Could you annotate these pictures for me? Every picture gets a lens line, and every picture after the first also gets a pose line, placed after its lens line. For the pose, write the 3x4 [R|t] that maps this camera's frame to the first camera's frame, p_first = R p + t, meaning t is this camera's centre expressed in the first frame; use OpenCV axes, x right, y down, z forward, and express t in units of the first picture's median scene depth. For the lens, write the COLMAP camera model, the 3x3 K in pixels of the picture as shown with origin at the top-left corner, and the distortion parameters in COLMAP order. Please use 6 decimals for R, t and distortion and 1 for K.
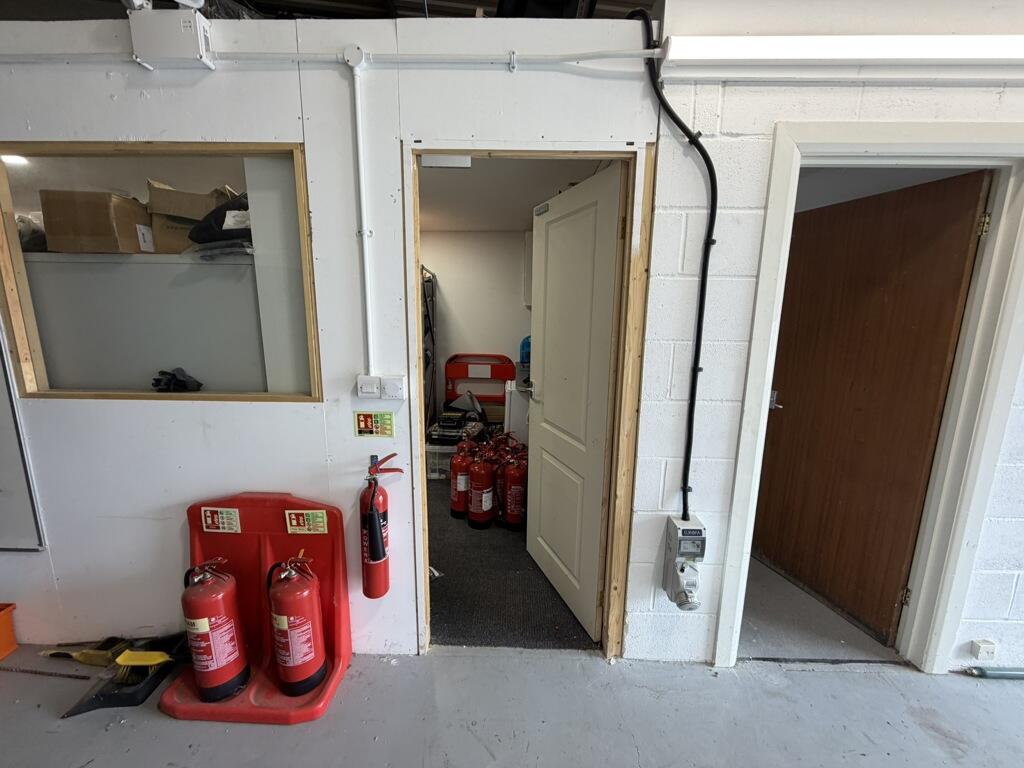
lens RADIAL K [[407.3, 0, 509.5], [0, 407.3, 382.9], [0, 0, 1]] dist [-0.000453, -0.000040]
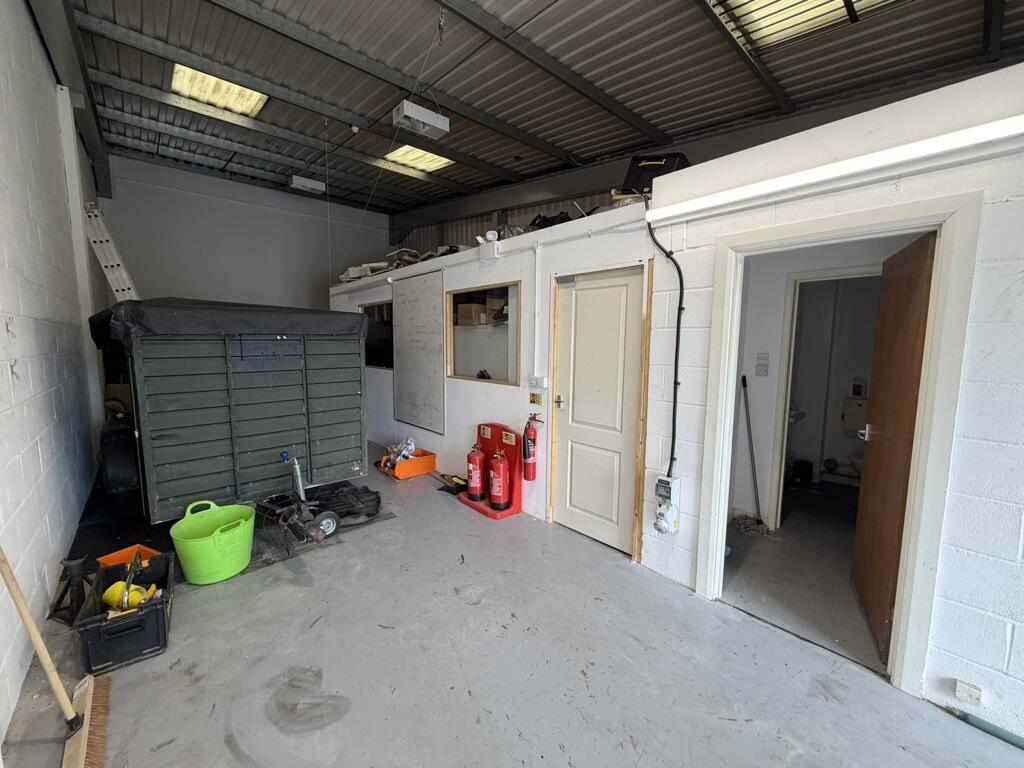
lens RADIAL K [[407.3, 0, 510.9], [0, 407.3, 387.1], [0, 0, 1]] dist [-0.000453, -0.000040]
pose [[0.679755, 0.077453, -0.729338, 1.167144], [-0.132858, 0.990961, -0.018589, 0.097900], [0.721306, 0.109534, 0.683901, -0.593850]]
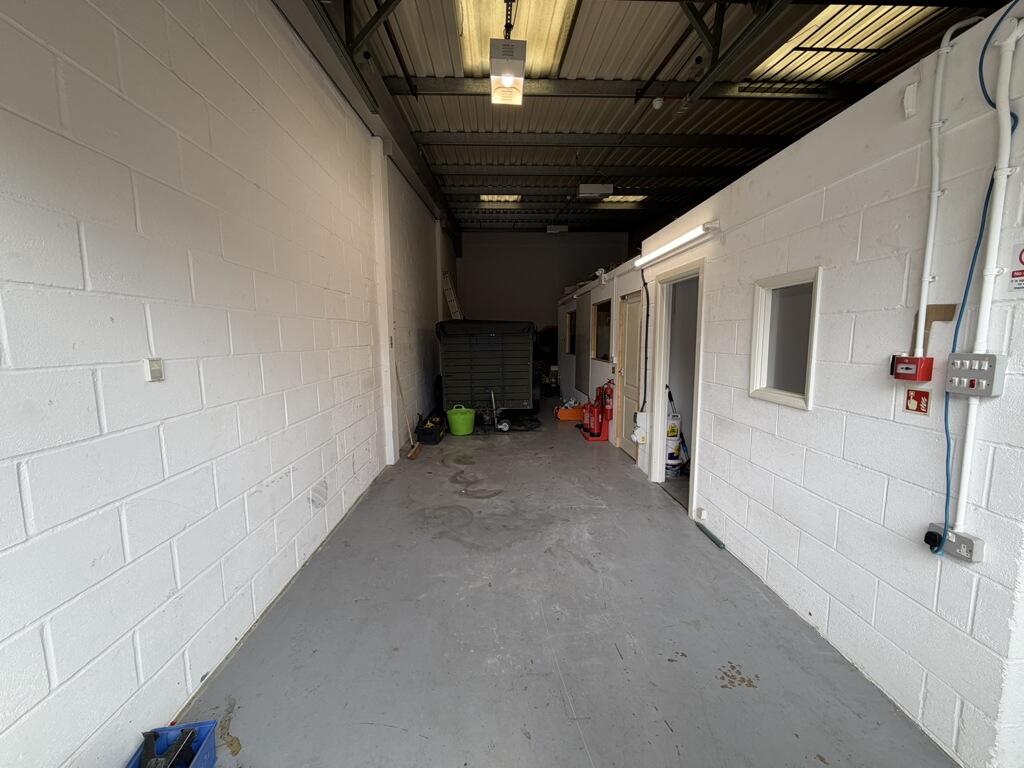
lens RADIAL K [[407.3, 0, 508.7], [0, 407.3, 383.3], [0, 0, 1]] dist [-0.000453, -0.000040]
pose [[0.054049, 0.103080, -0.993204, 3.181228], [-0.171030, 0.980914, 0.092497, 0.041667], [0.983782, 0.164868, 0.070647, -0.131603]]
